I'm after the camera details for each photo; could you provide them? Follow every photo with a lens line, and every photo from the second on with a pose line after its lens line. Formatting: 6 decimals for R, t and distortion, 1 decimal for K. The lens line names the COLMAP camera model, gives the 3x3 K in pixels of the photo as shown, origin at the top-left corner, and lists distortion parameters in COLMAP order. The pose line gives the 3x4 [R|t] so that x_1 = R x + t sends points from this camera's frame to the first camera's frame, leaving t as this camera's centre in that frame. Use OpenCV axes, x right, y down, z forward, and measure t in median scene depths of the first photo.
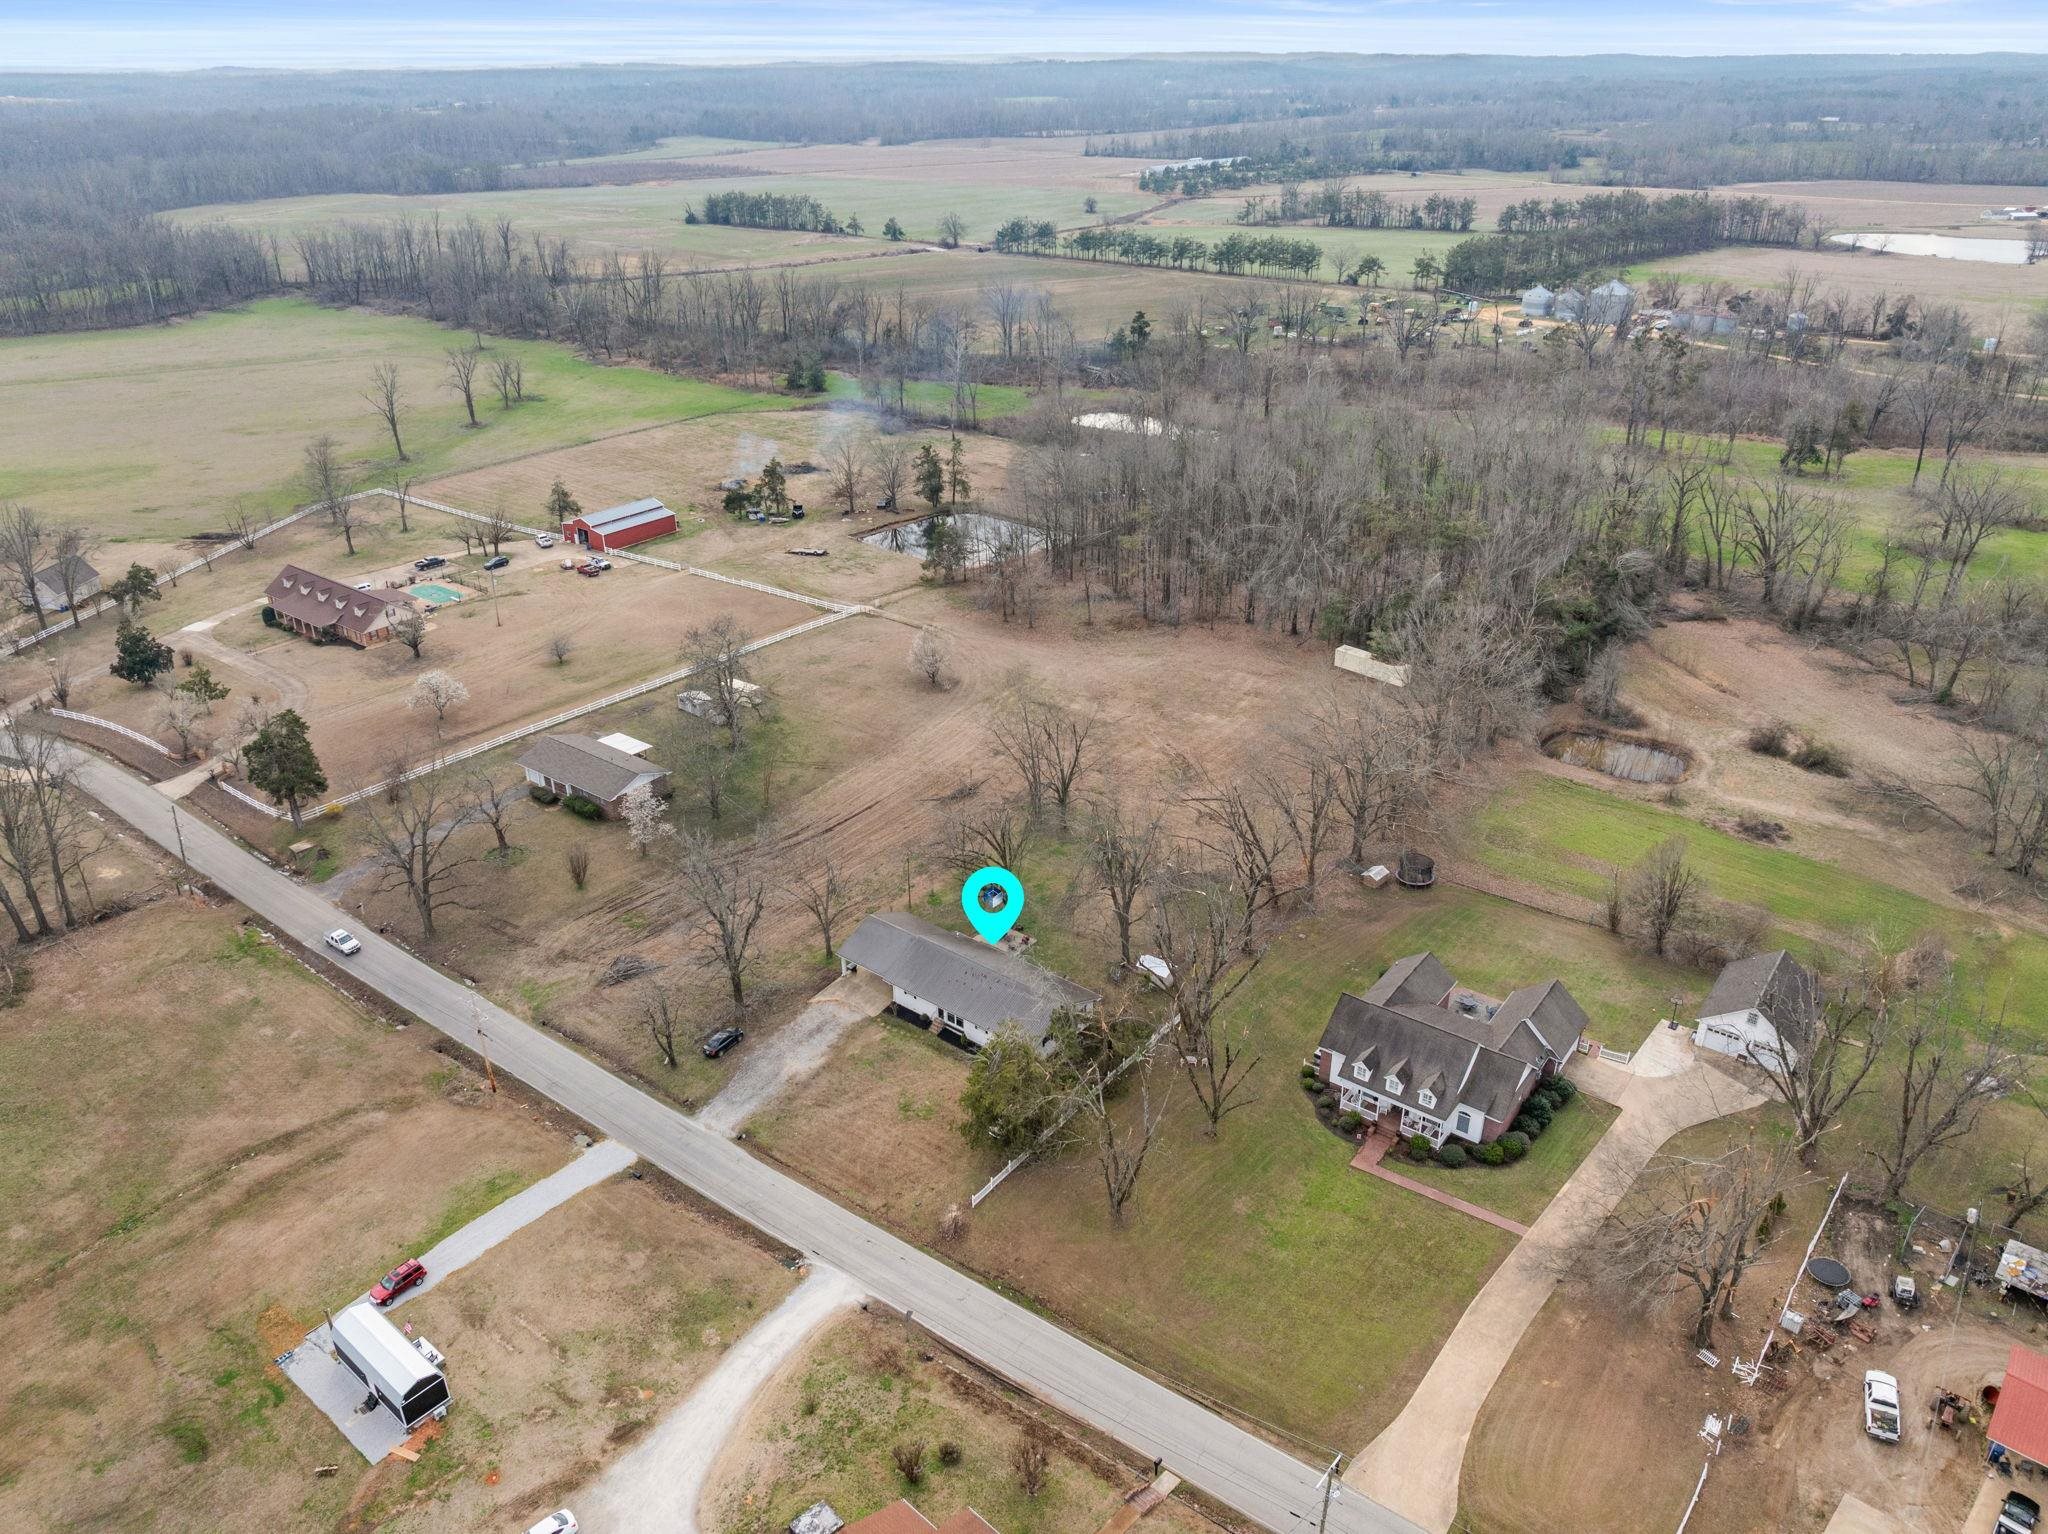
lens RADIAL K [[1440.8, 0, 1025.0], [0, 1440.8, 766.5], [0, 0, 1]] dist [-0.051514, 0.021882]
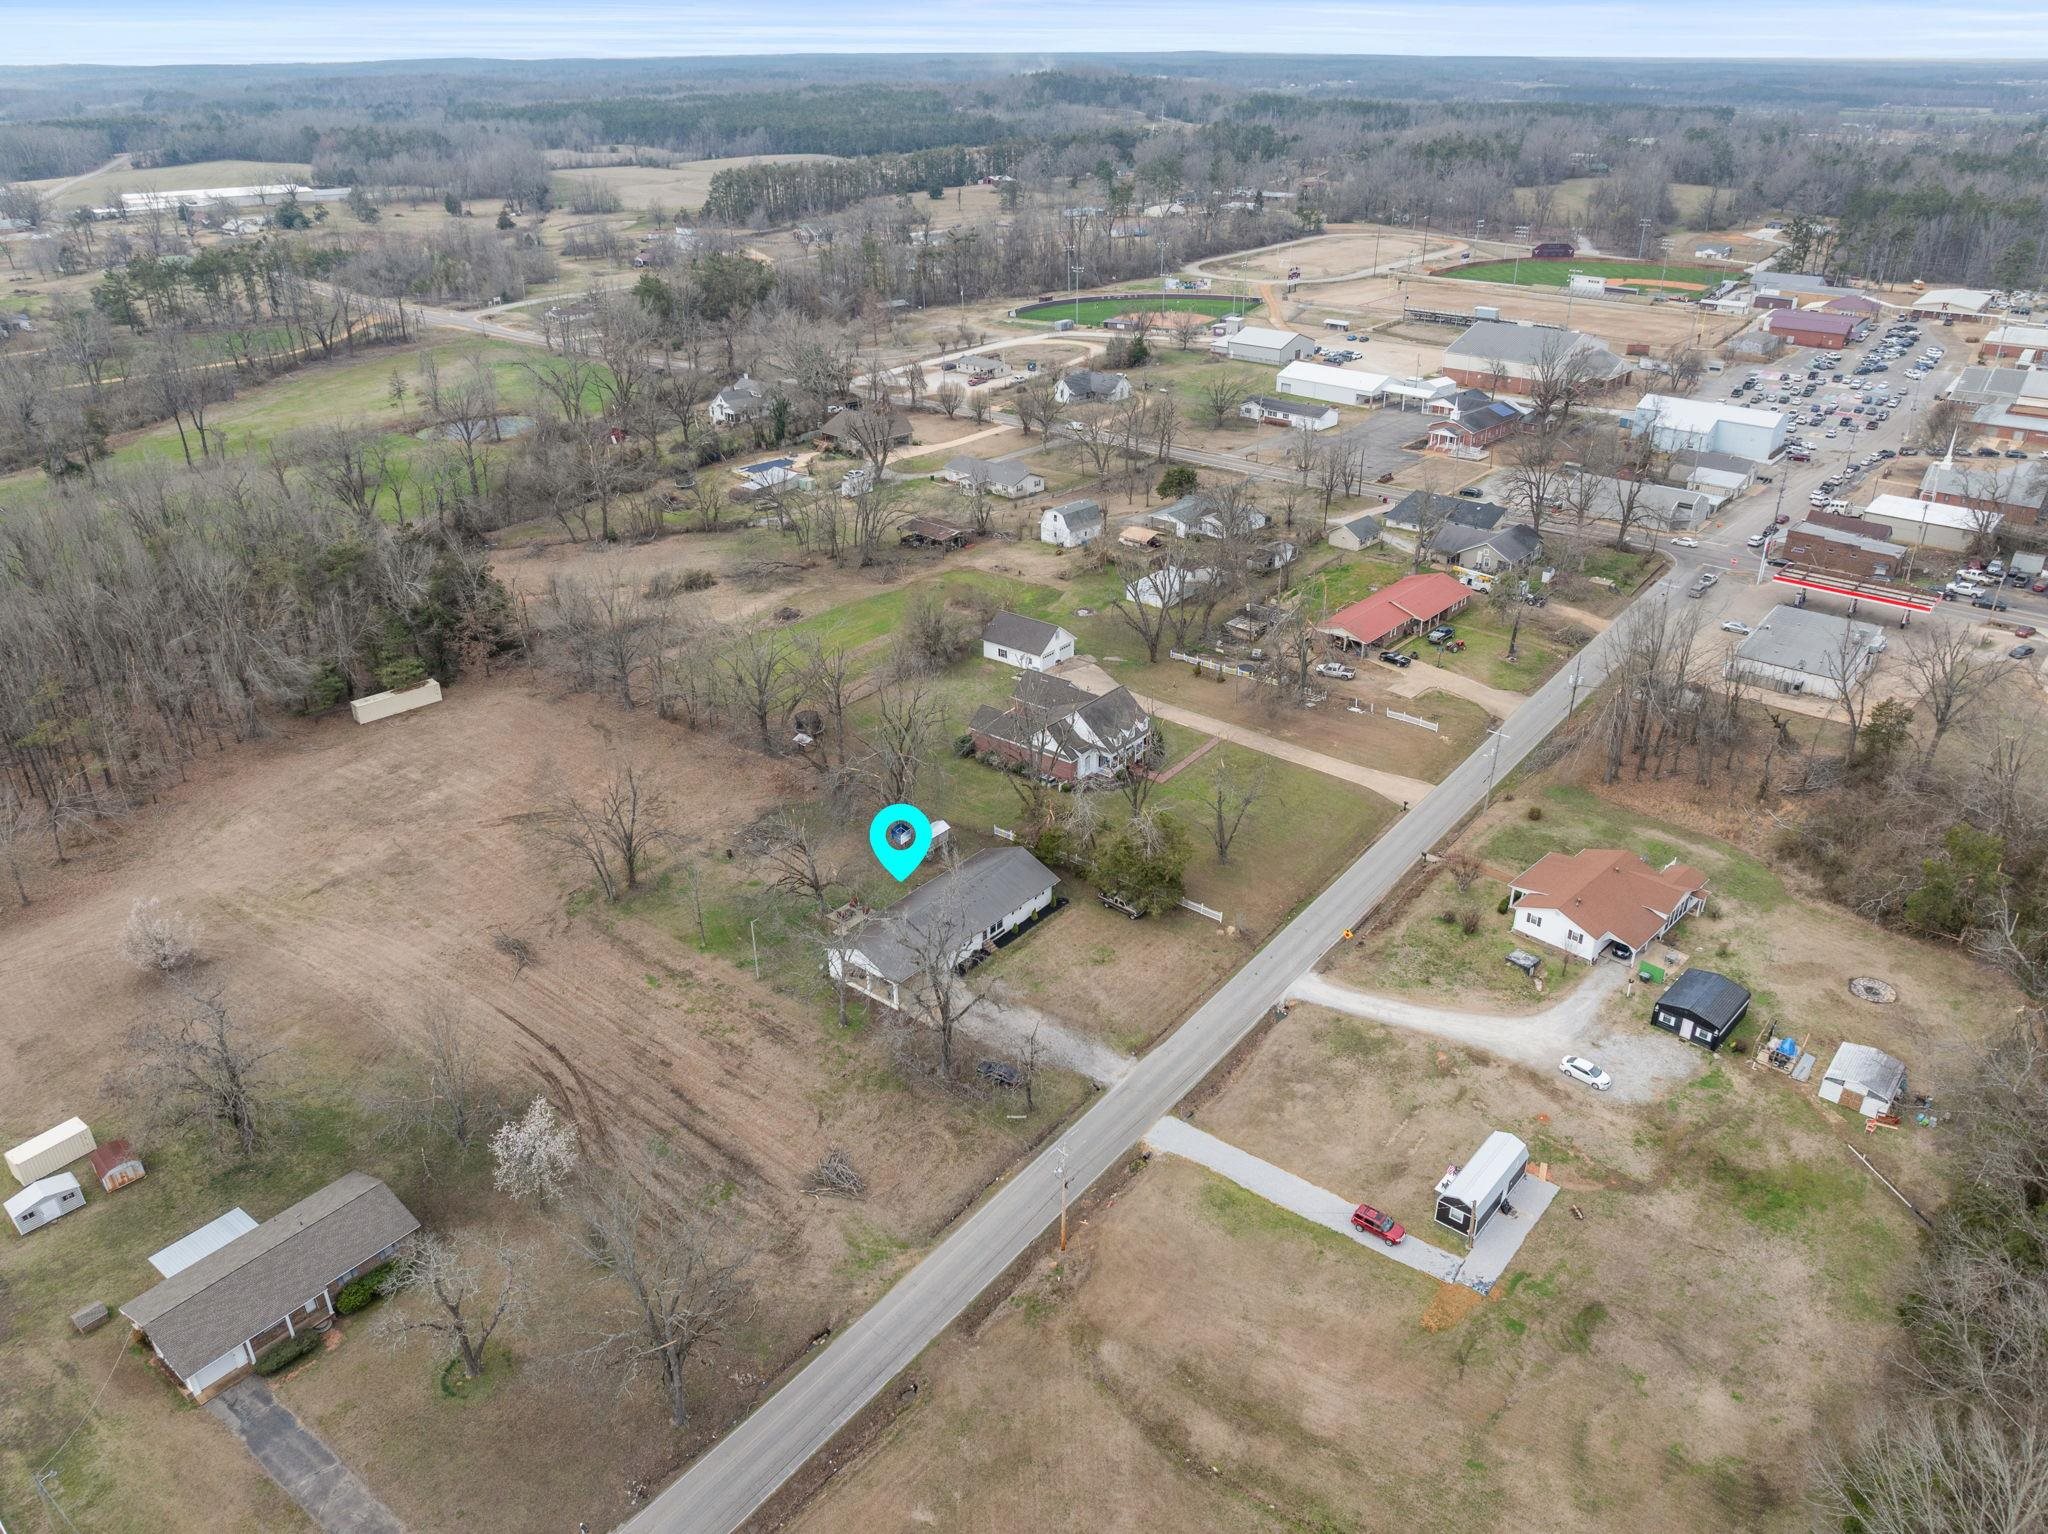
lens RADIAL K [[1440.8, 0, 1033.3], [0, 1440.8, 757.1], [0, 0, 1]] dist [-0.051514, 0.021882]
pose [[0.012883, -0.438035, 0.898866, -0.688075], [0.449346, 0.805595, 0.386142, -0.239426], [-0.893265, 0.398927, 0.207207, 0.485300]]
